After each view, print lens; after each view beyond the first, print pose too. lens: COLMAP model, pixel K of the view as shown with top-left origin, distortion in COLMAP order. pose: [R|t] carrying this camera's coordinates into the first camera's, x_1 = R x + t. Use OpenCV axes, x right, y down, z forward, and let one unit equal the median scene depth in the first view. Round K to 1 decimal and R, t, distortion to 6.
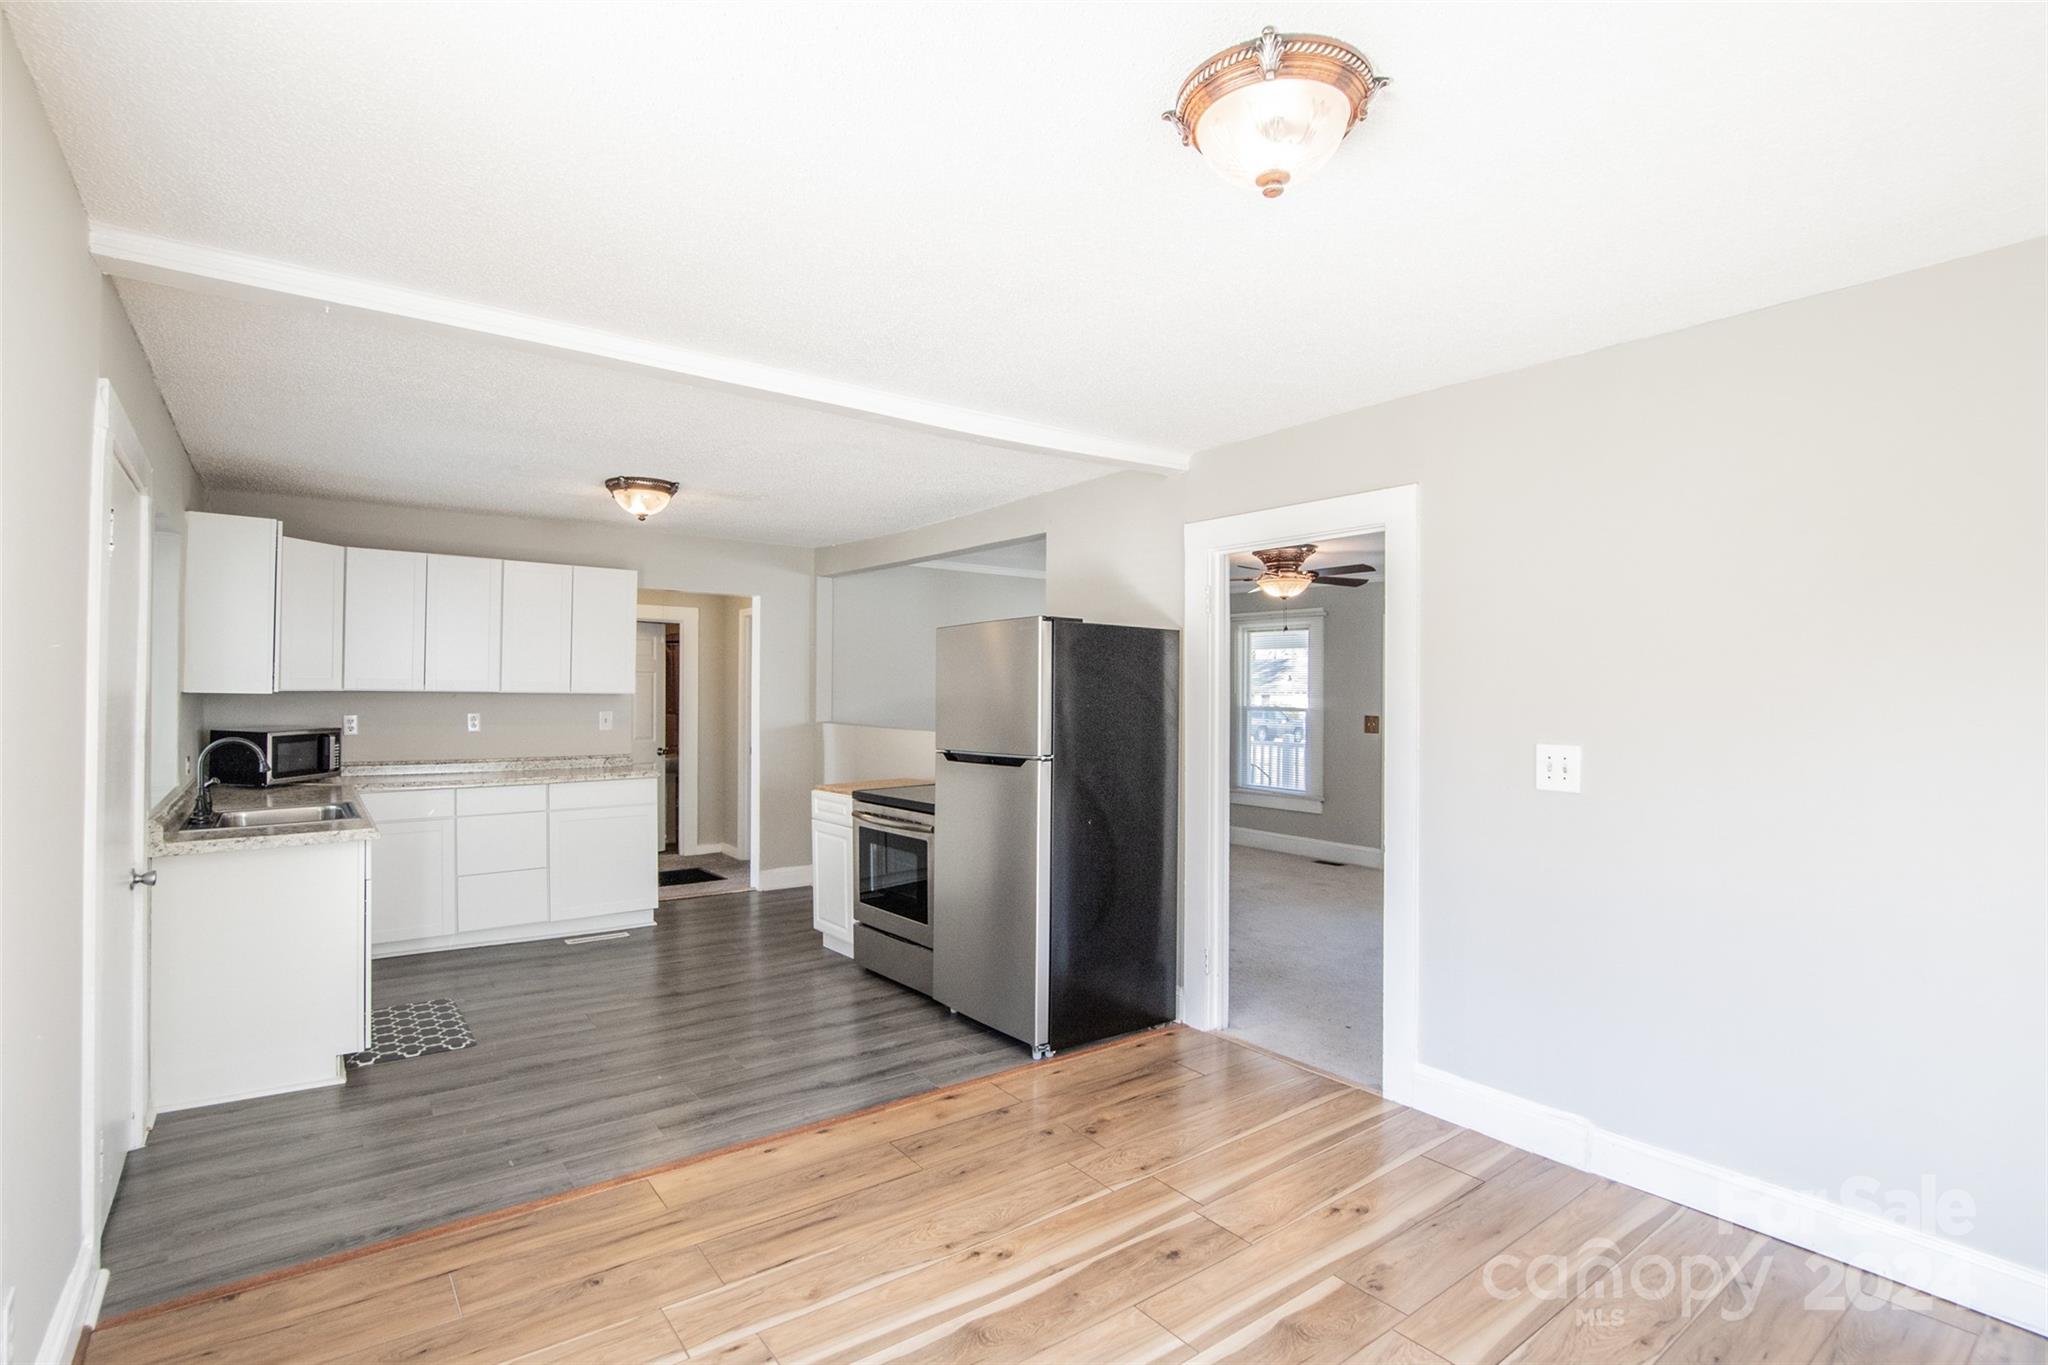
lens RADIAL K [[968.3, 0, 1024.0], [0, 968.3, 682.5], [0, 0, 1]] dist [-0.039912, 0.000476]
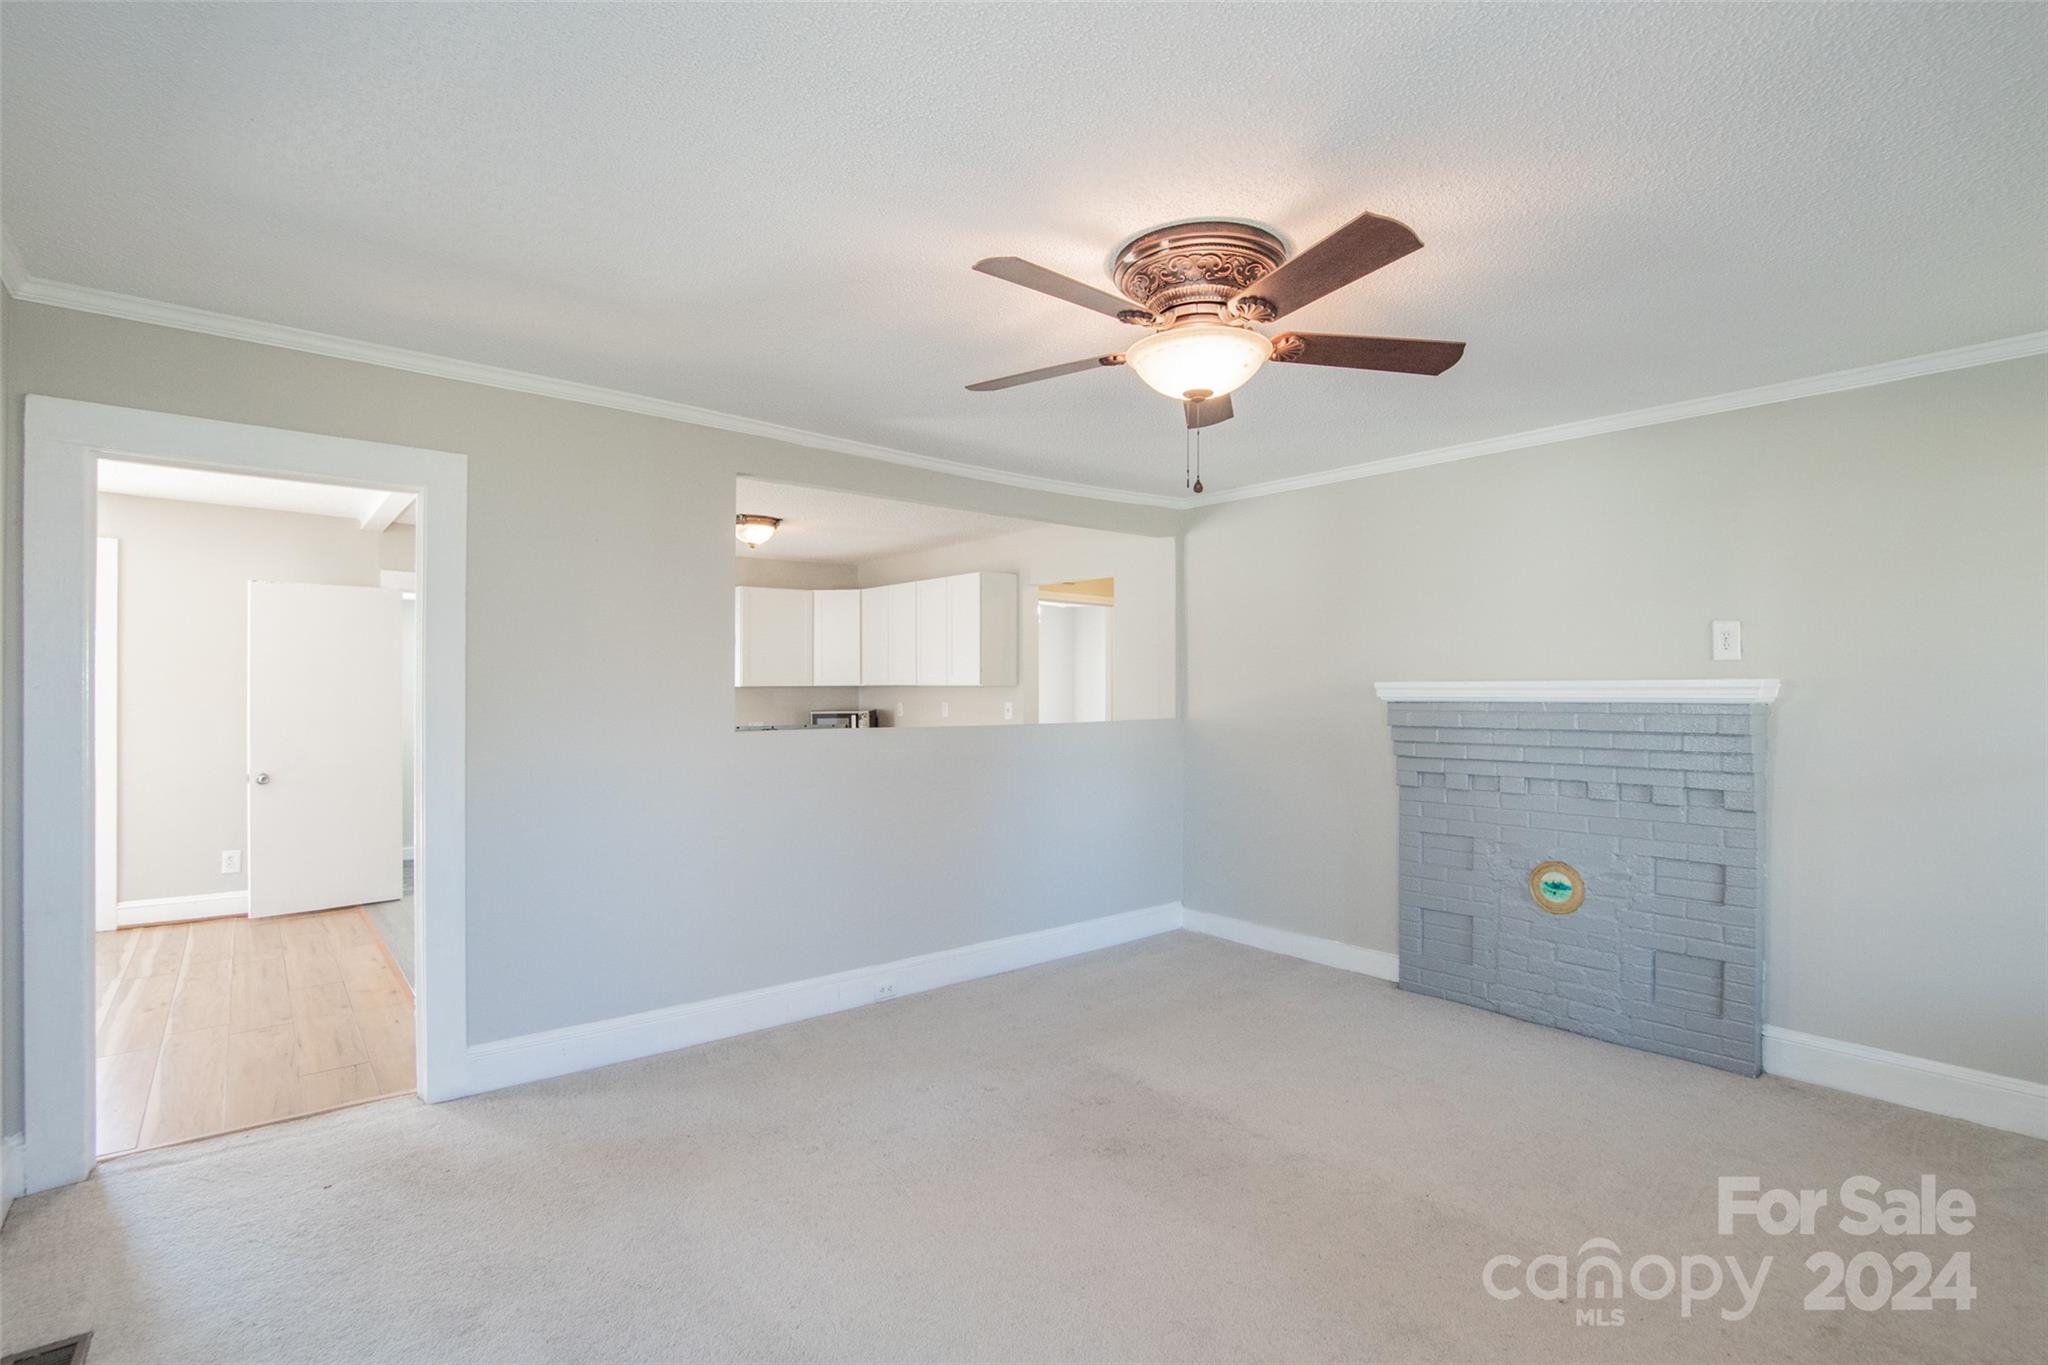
lens RADIAL K [[957.9, 0, 1019.9], [0, 957.9, 685.0], [0, 0, 1]] dist [-0.038875, 0.009252]
pose [[0.040249, -0.016530, -0.999053, 0.703378], [0.009240, 0.999827, -0.016171, 0.029887], [0.999147, -0.008581, 0.040394, 1.035172]]
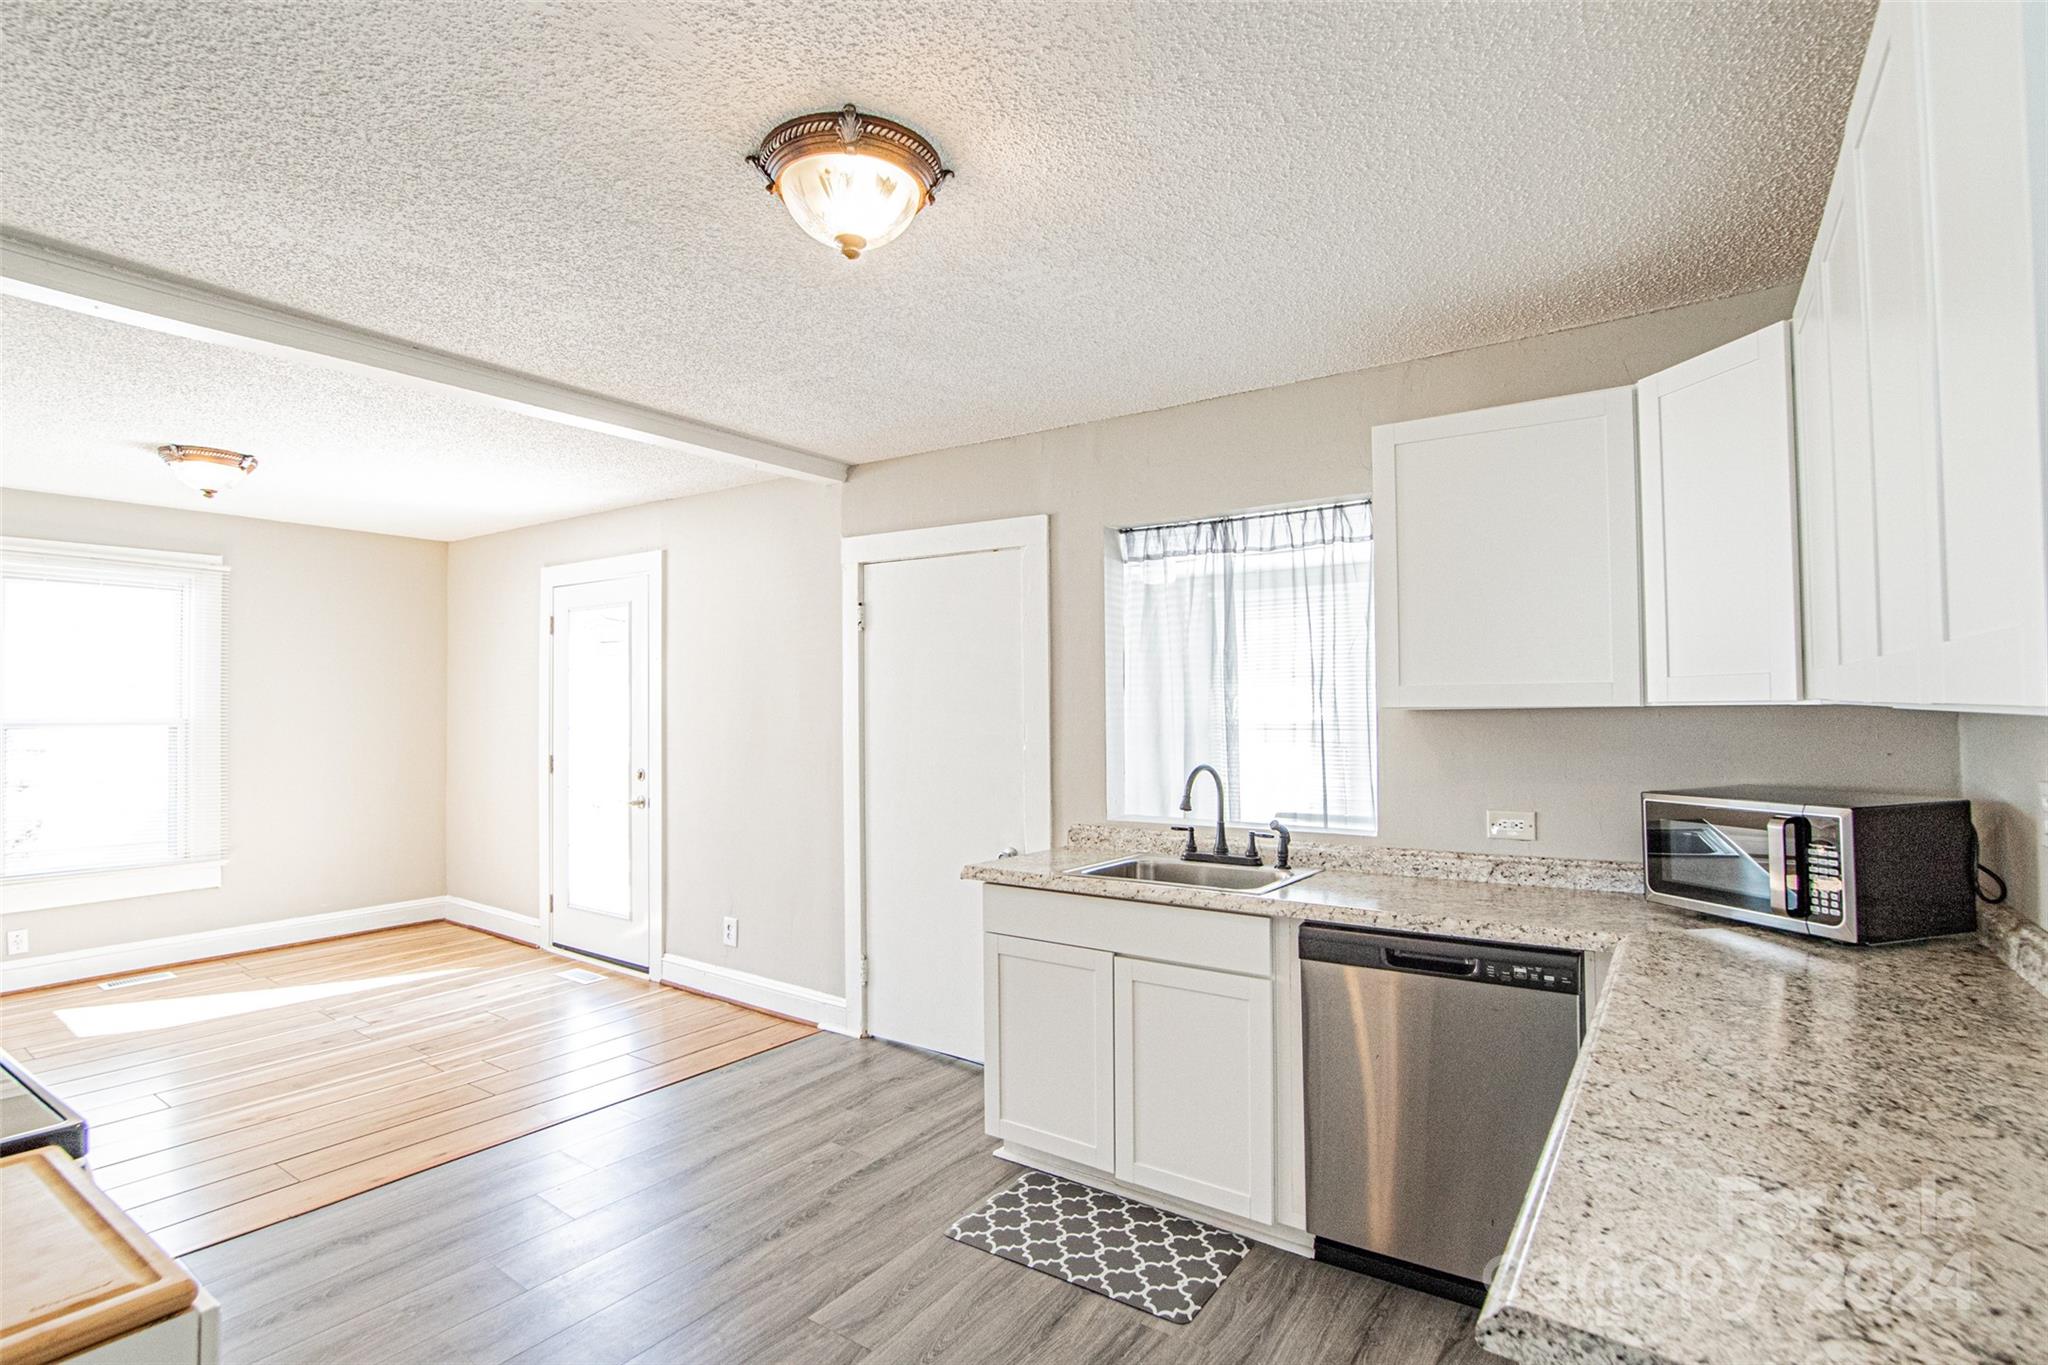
lens RADIAL K [[968.3, 0, 1024.0], [0, 968.3, 682.5], [0, 0, 1]] dist [-0.039912, 0.000476]
pose [[-0.951806, -0.014320, -0.306365, -0.274153], [-0.003171, 0.999315, -0.036858, 0.011812], [0.306684, -0.034110, -0.951200, 1.093579]]
